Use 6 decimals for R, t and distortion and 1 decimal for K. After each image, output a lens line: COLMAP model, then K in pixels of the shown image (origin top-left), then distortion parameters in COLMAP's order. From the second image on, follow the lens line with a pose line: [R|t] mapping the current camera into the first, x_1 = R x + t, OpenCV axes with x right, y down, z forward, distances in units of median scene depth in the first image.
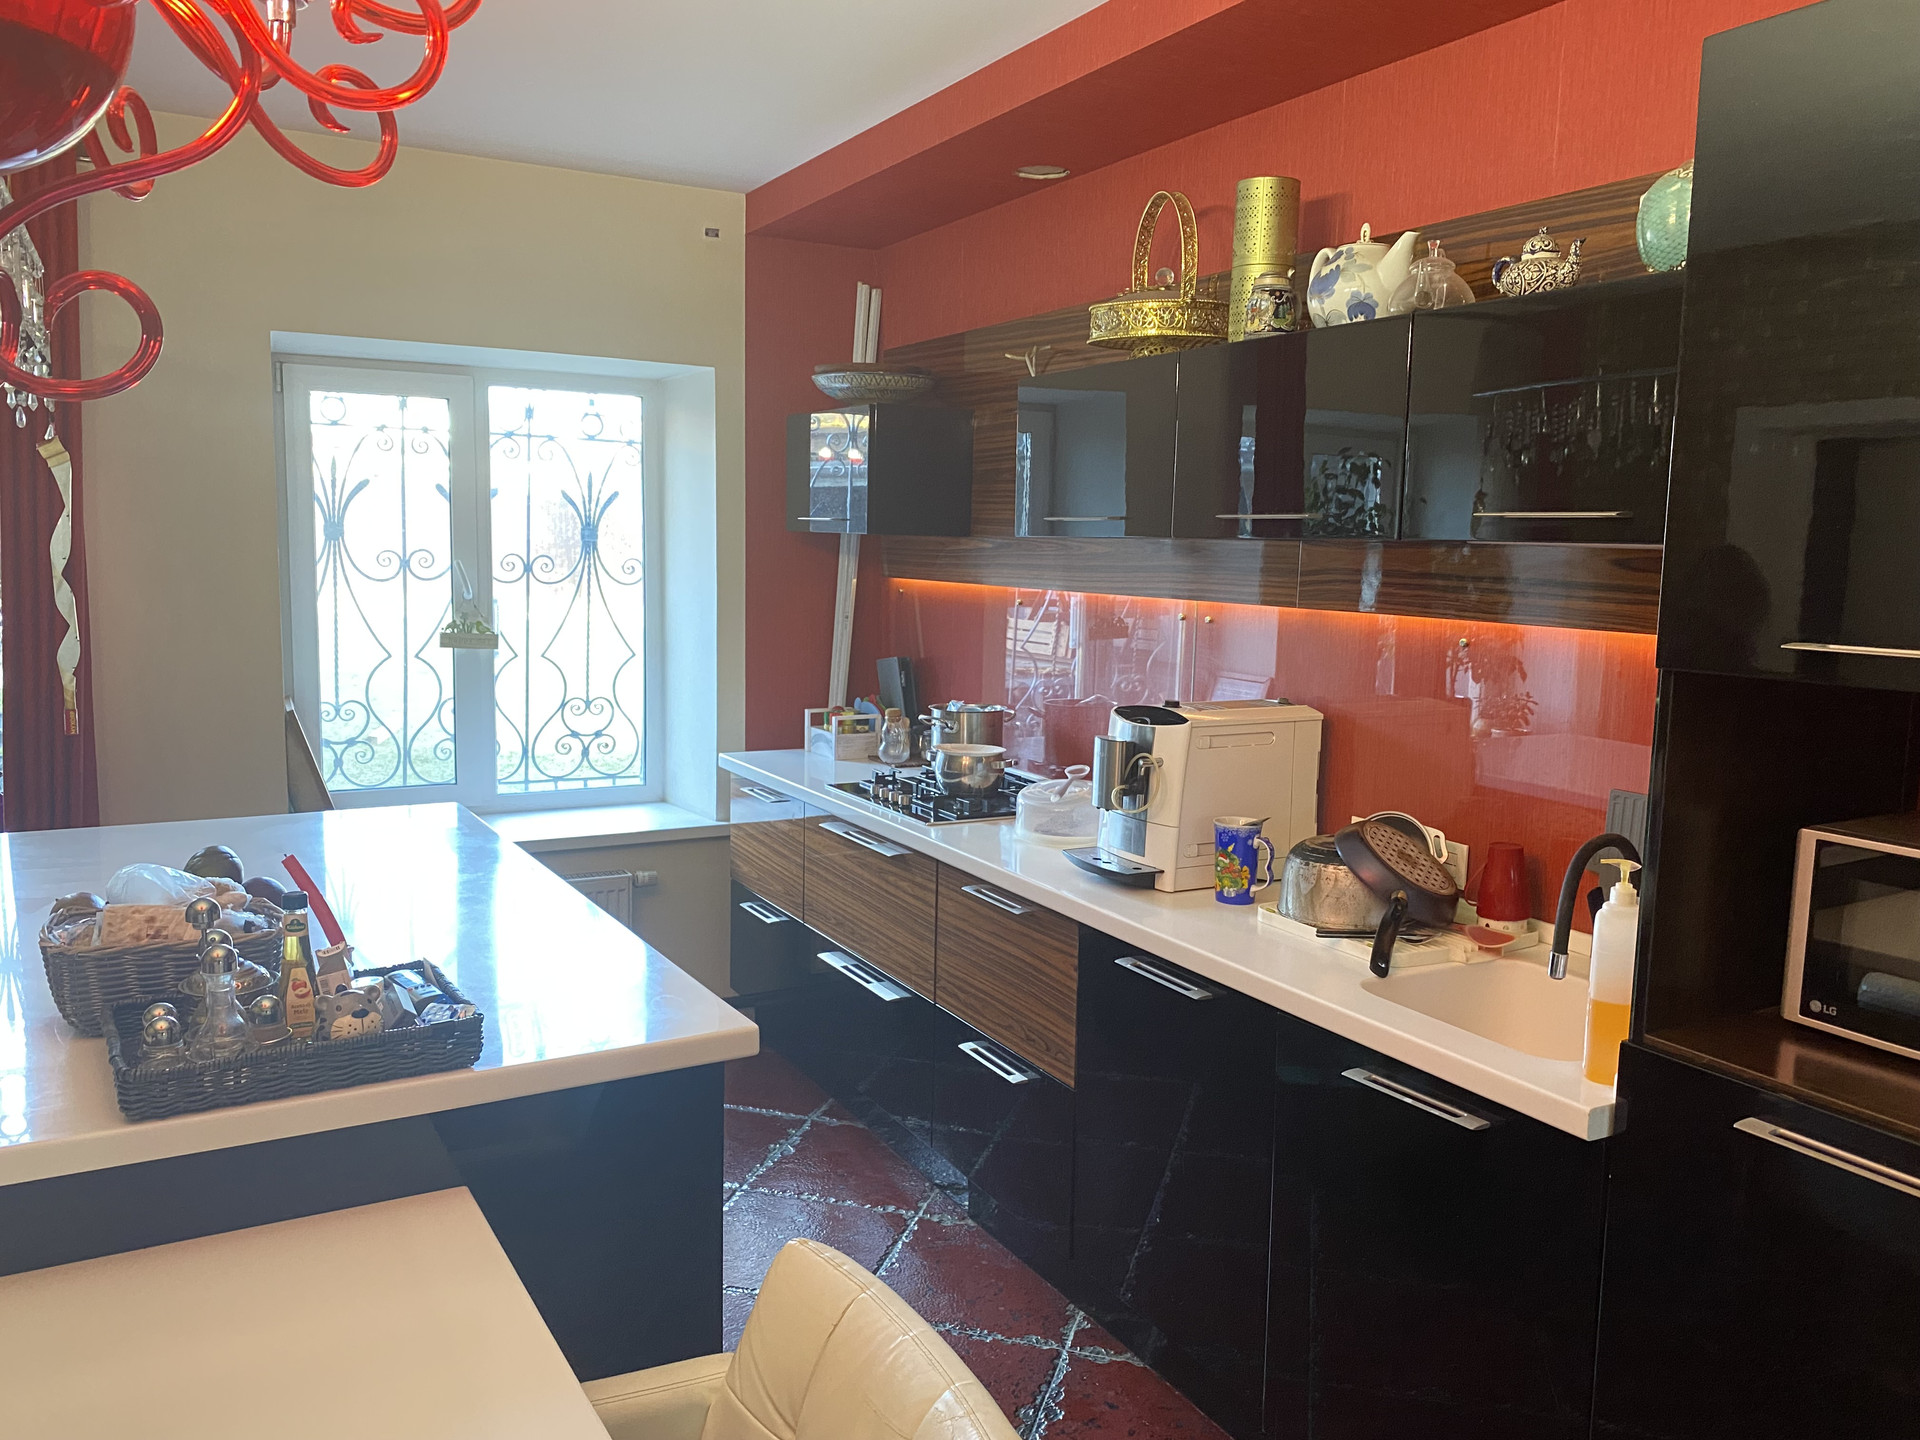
lens RADIAL K [[1467.1, 0, 961.7], [0, 1467.1, 726.1], [0, 0, 1]] dist [0.033291, -0.044437]
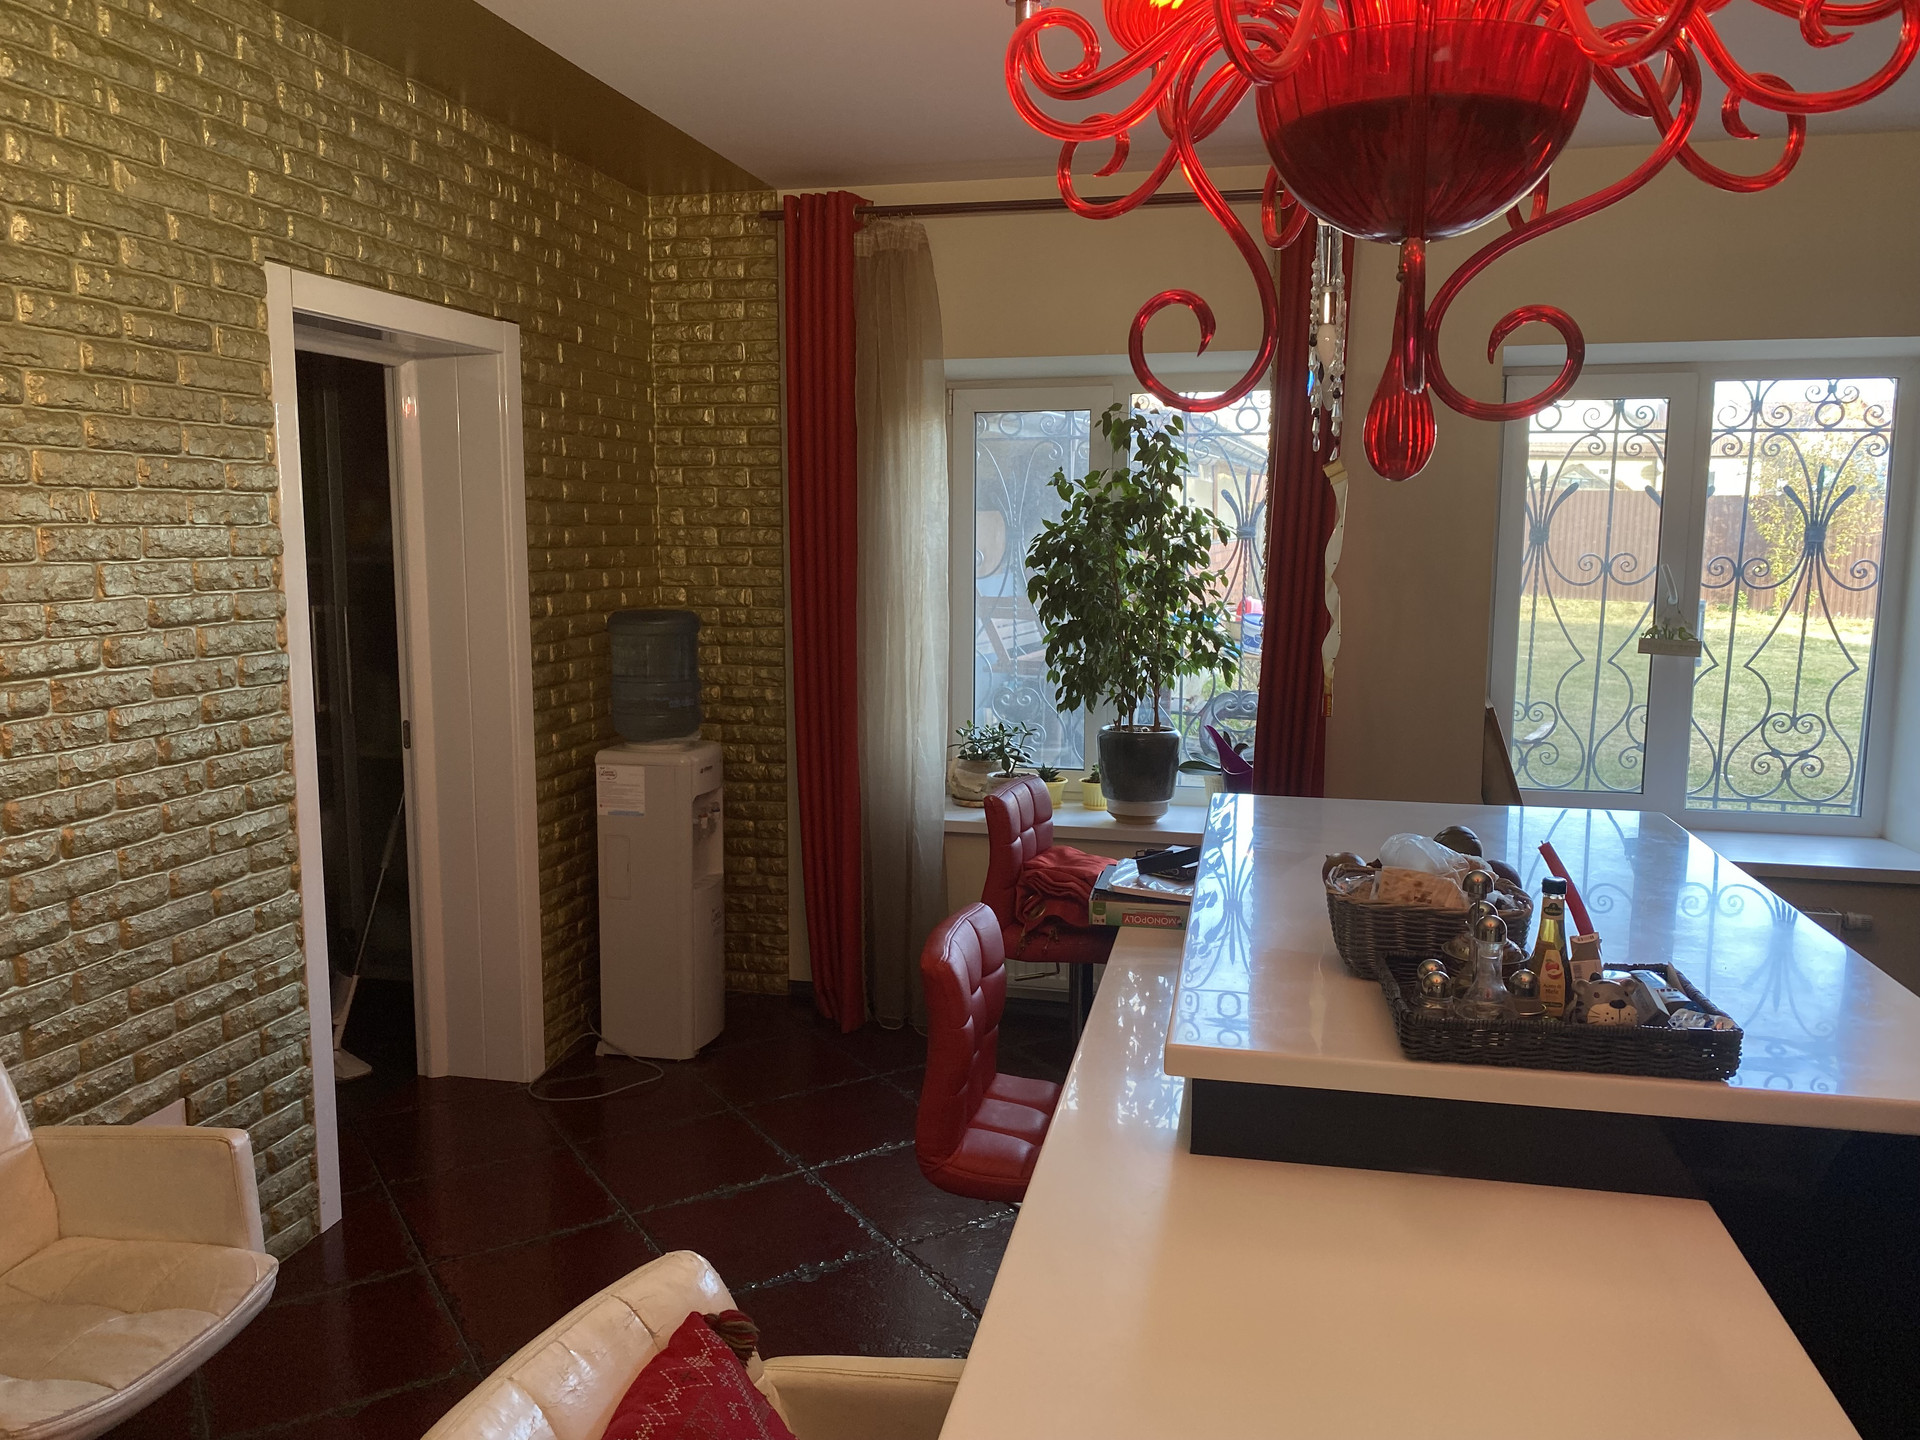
lens RADIAL K [[1467.1, 0, 963.2], [0, 1467.1, 733.8], [0, 0, 1]] dist [0.033291, -0.044437]
pose [[0.742167, 0.073635, -0.666158, -0.049441], [-0.072901, 0.996918, 0.028977, 0.007063], [0.666239, 0.027058, 0.745248, -0.046793]]
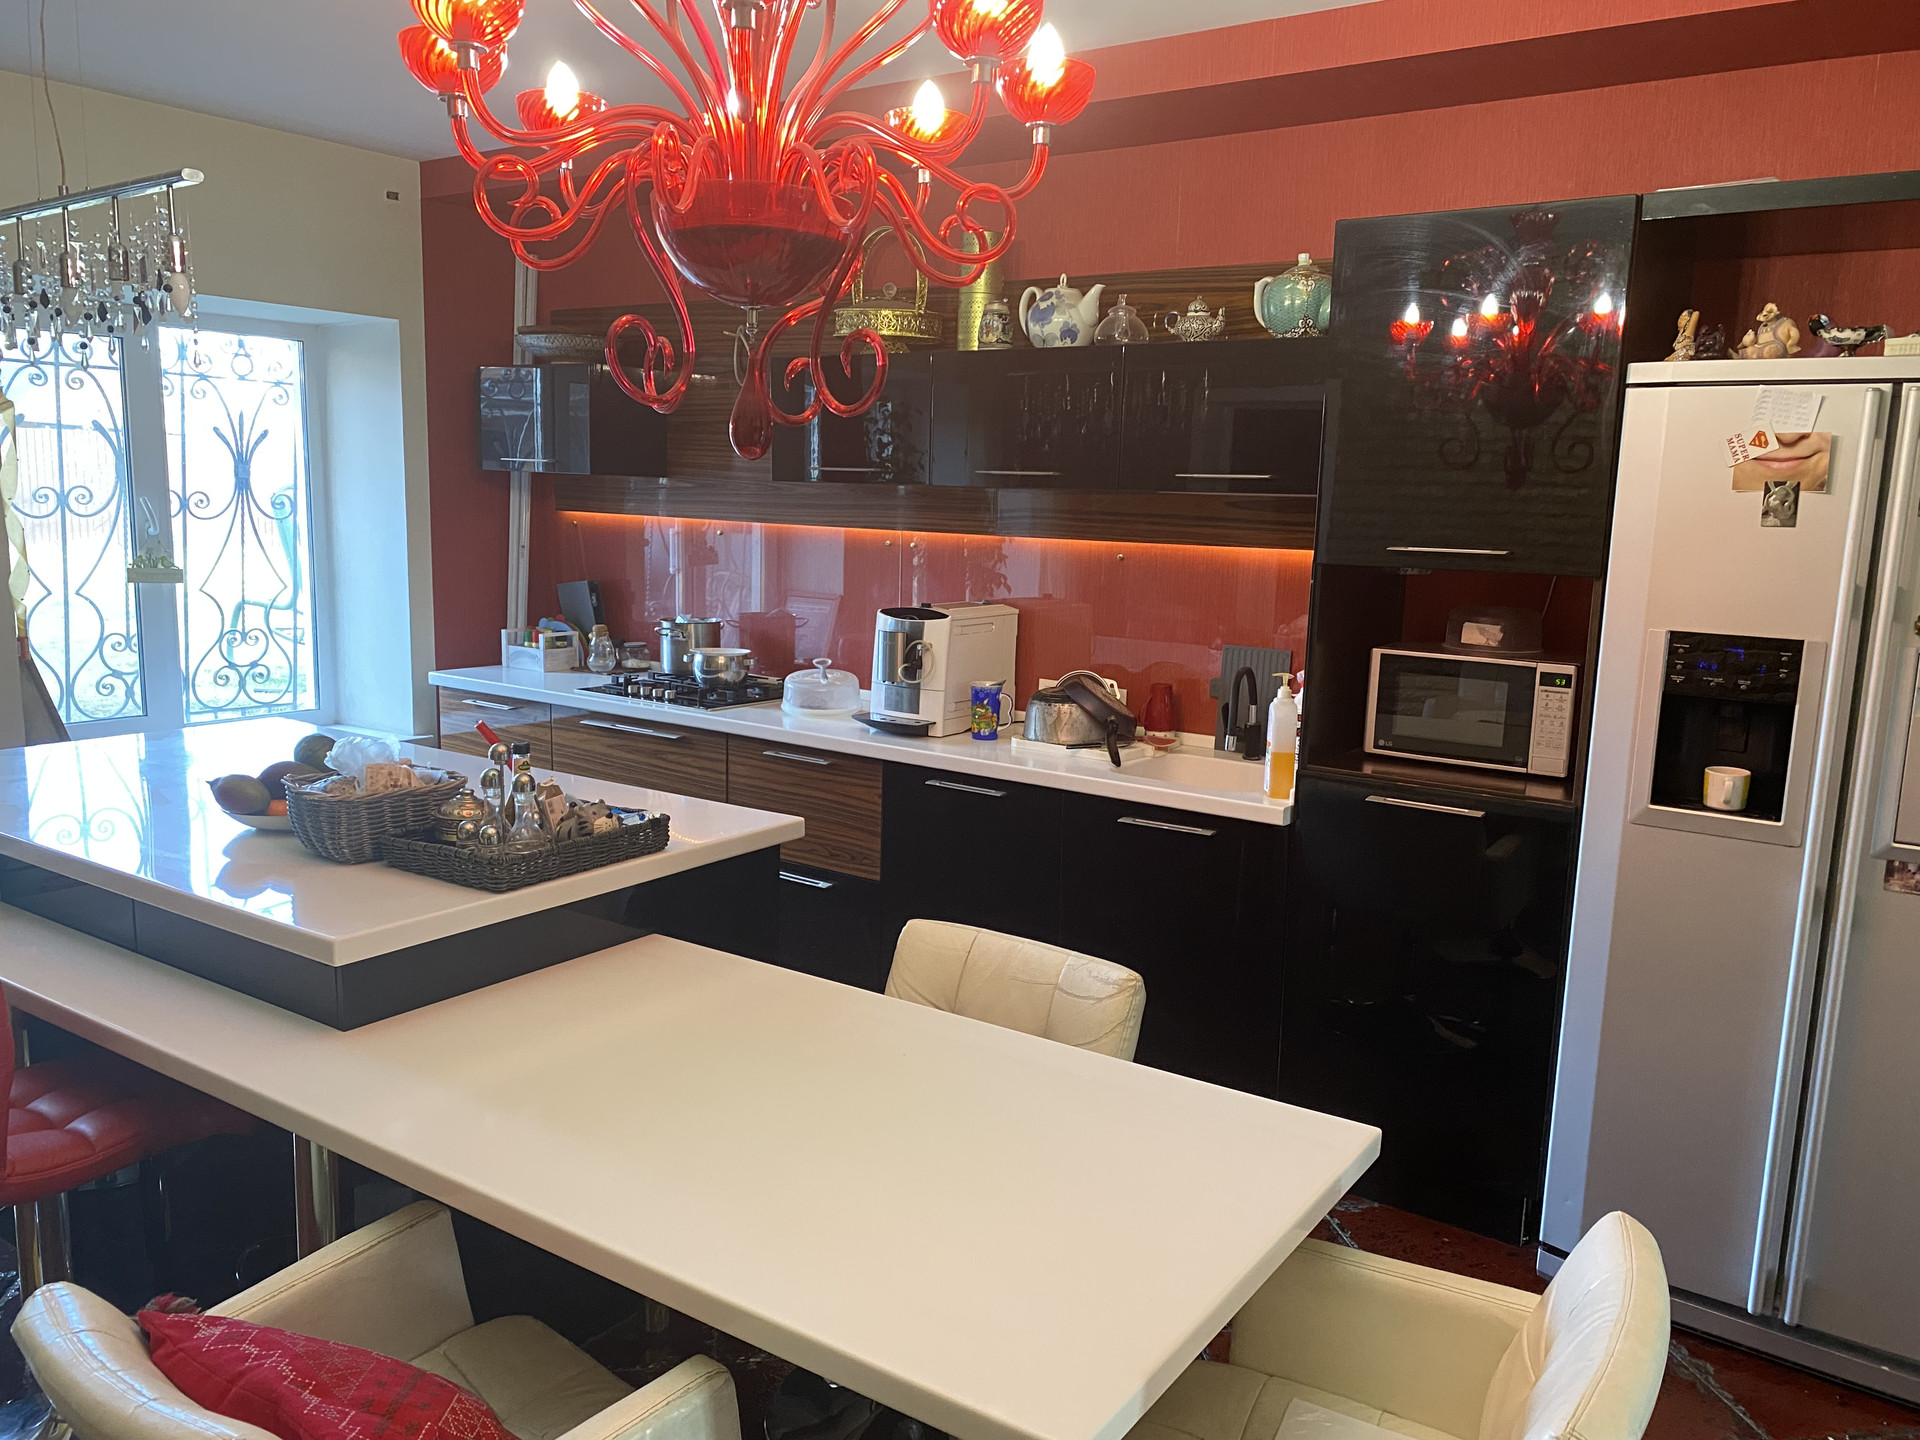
lens RADIAL K [[1467.1, 0, 960.2], [0, 1467.1, 747.8], [0, 0, 1]] dist [0.033291, -0.044437]
pose [[0.904214, -0.071103, 0.421120, -0.446417], [0.045724, 0.996493, 0.070074, 0.025558], [-0.424625, -0.044107, 0.904294, -0.299975]]
